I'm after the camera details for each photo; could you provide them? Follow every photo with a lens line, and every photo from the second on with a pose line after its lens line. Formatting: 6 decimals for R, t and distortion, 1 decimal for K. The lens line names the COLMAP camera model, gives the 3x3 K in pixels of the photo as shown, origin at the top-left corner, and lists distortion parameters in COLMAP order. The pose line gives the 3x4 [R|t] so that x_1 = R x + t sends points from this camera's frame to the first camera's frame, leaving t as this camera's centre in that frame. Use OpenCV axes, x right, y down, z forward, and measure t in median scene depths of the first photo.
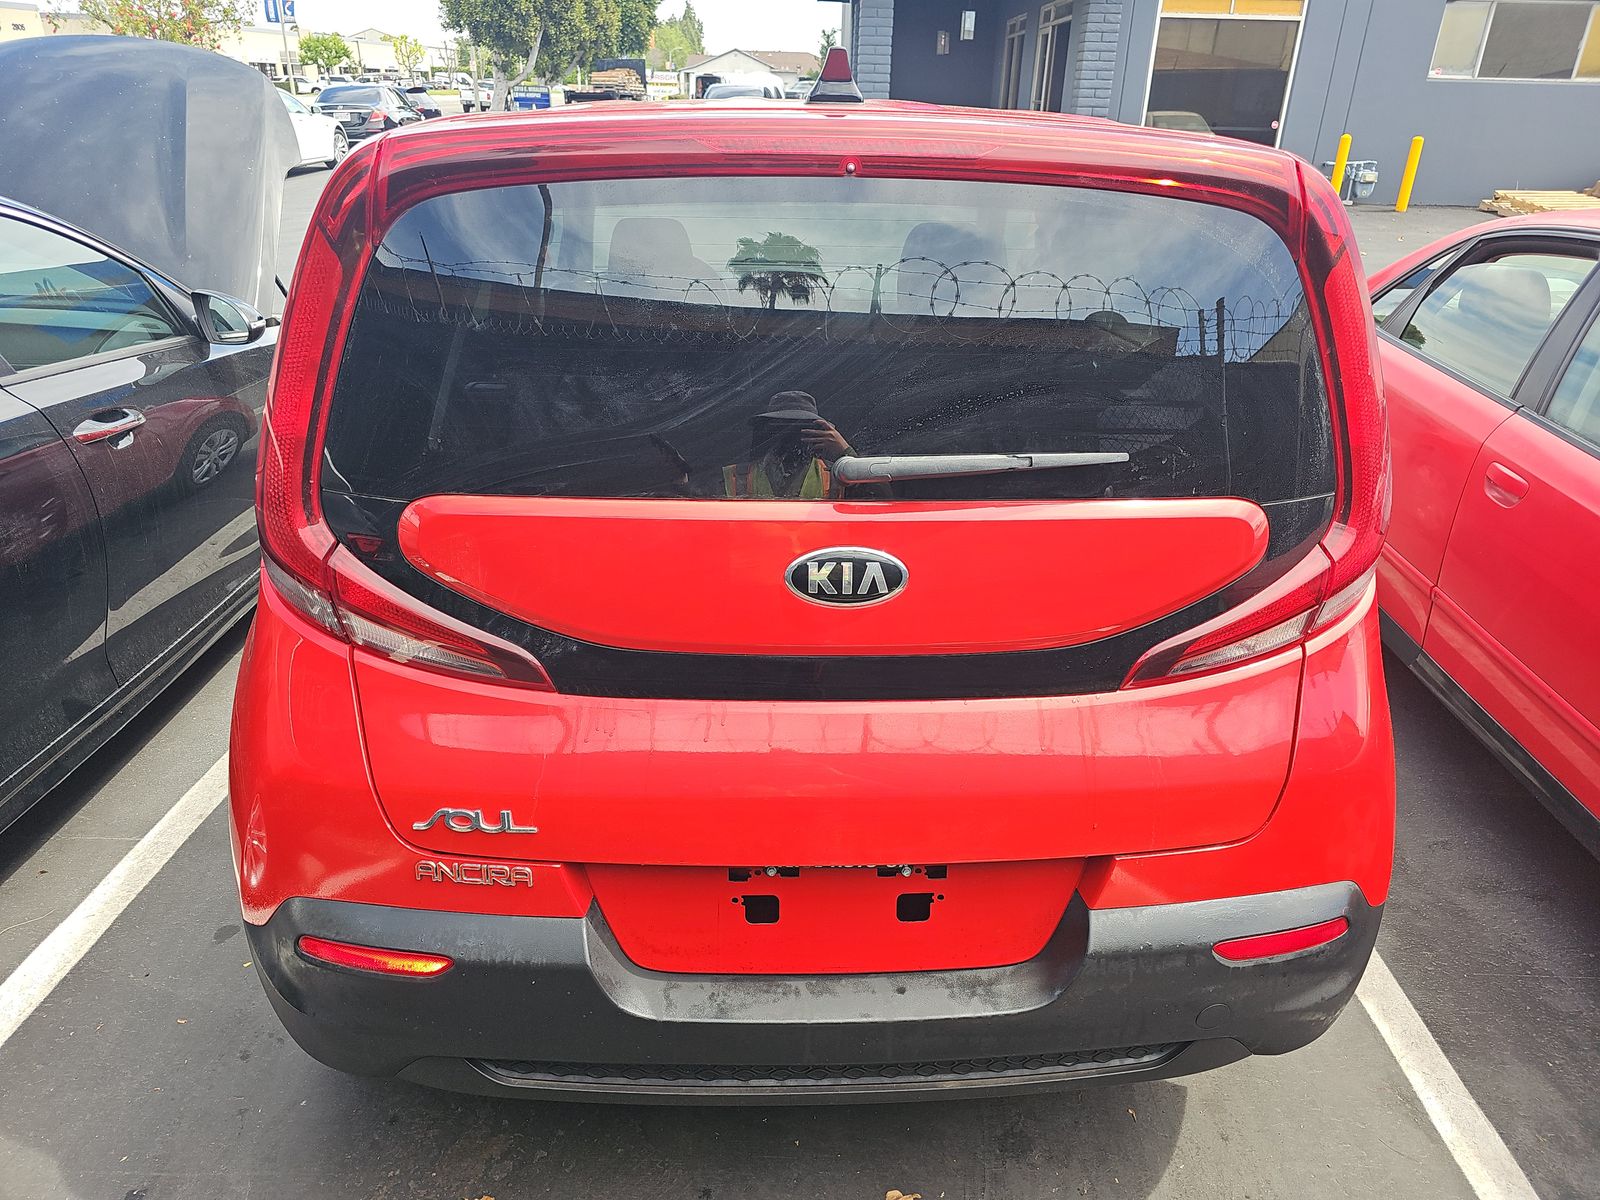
lens RADIAL K [[1086.1, 0, 776.0], [0, 1086.1, 601.2], [0, 0, 1]] dist [0.021506, -0.006166]
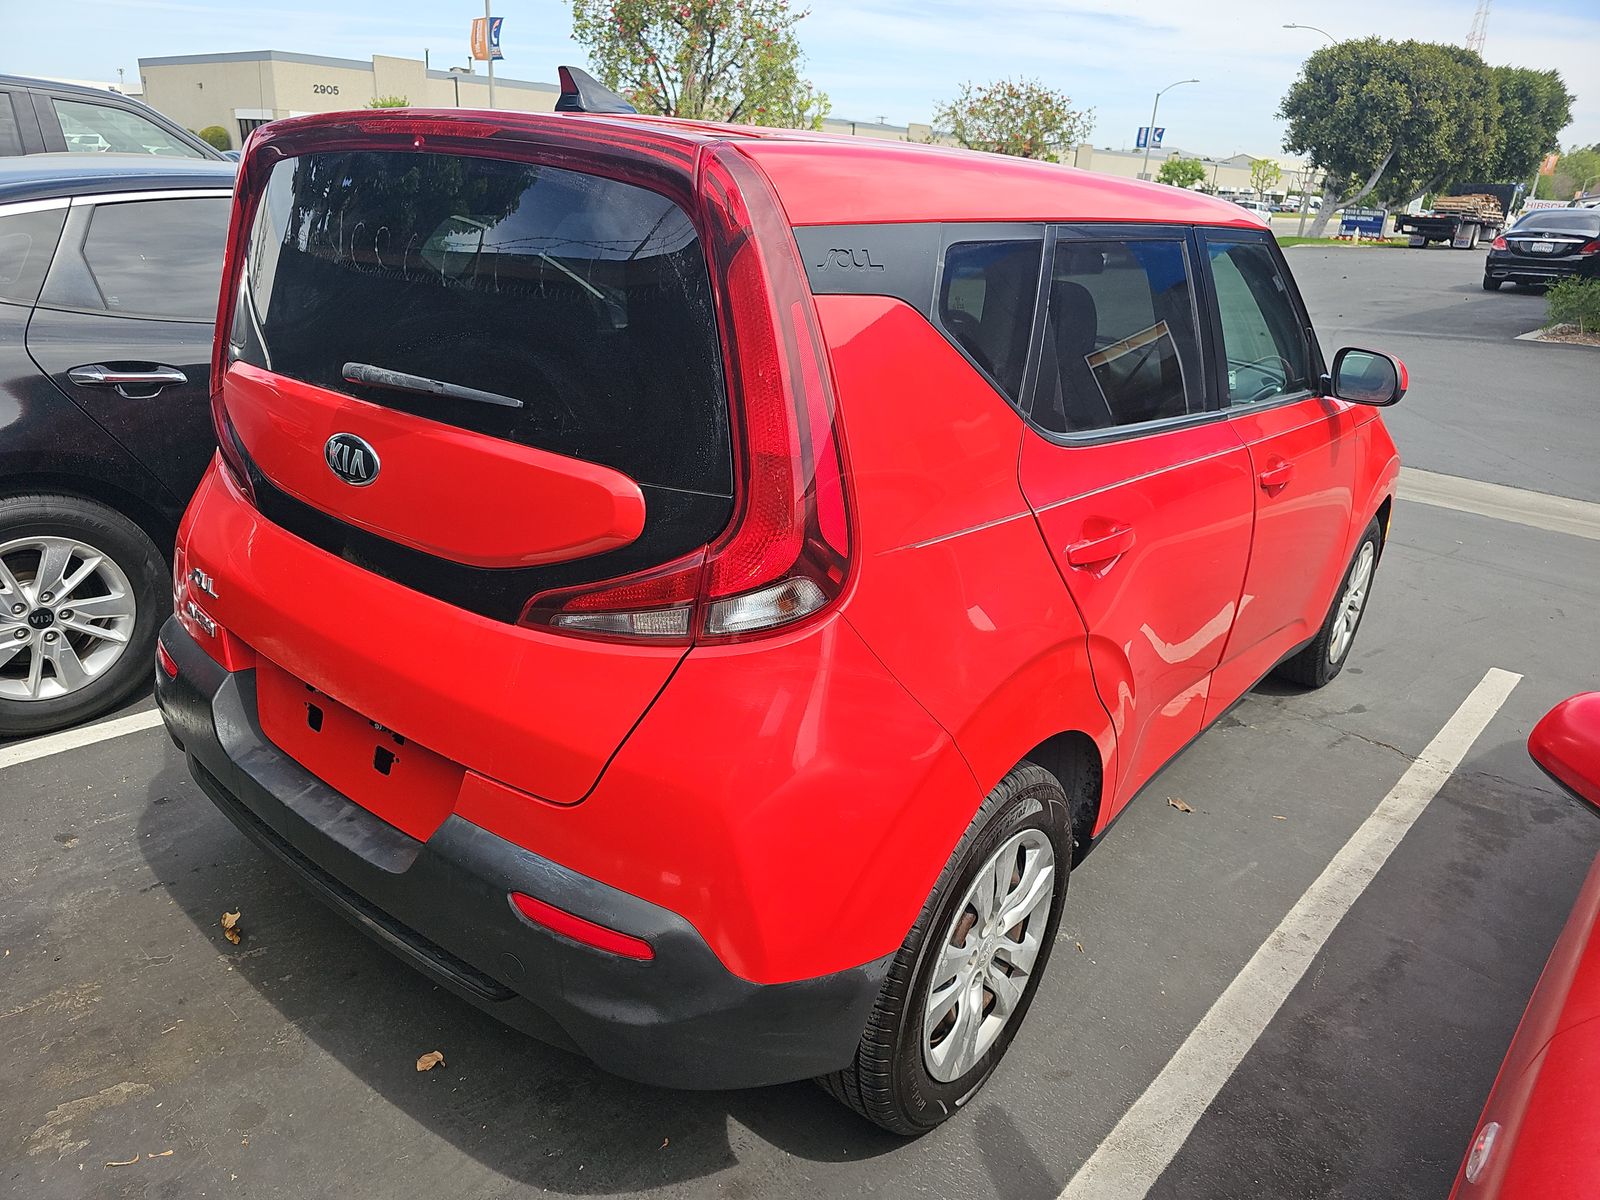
lens RADIAL K [[1086.1, 0, 776.0], [0, 1086.1, 601.2], [0, 0, 1]] dist [0.021506, -0.006166]
pose [[0.736497, 0.265179, -0.622296, 0.082890], [-0.325039, 0.945525, 0.018228, -0.003171], [0.593230, 0.188846, 0.782570, 0.021875]]
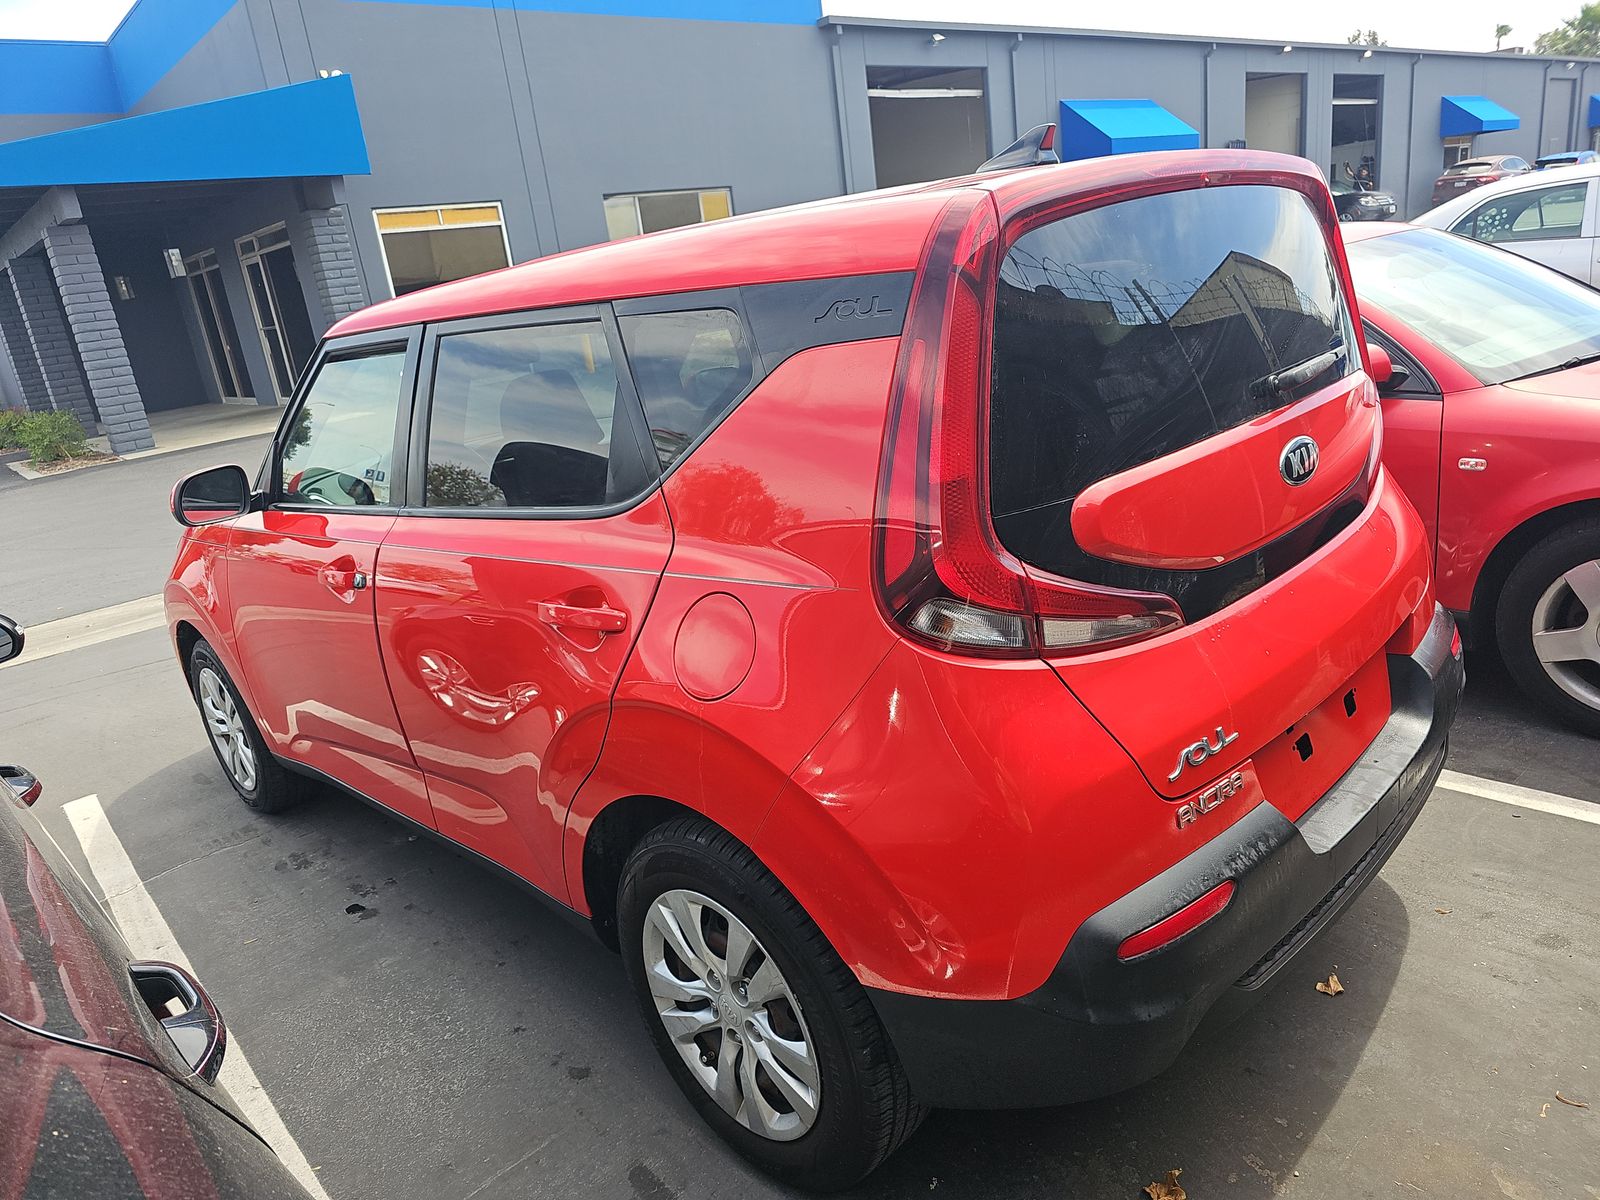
lens RADIAL K [[1086.1, 0, 776.0], [0, 1086.1, 601.2], [0, 0, 1]] dist [0.021506, -0.006166]
pose [[0.743354, -0.302907, 0.596382, -0.082301], [0.402290, 0.914772, -0.036811, -0.004938], [-0.534403, 0.267282, 0.801856, 0.020195]]
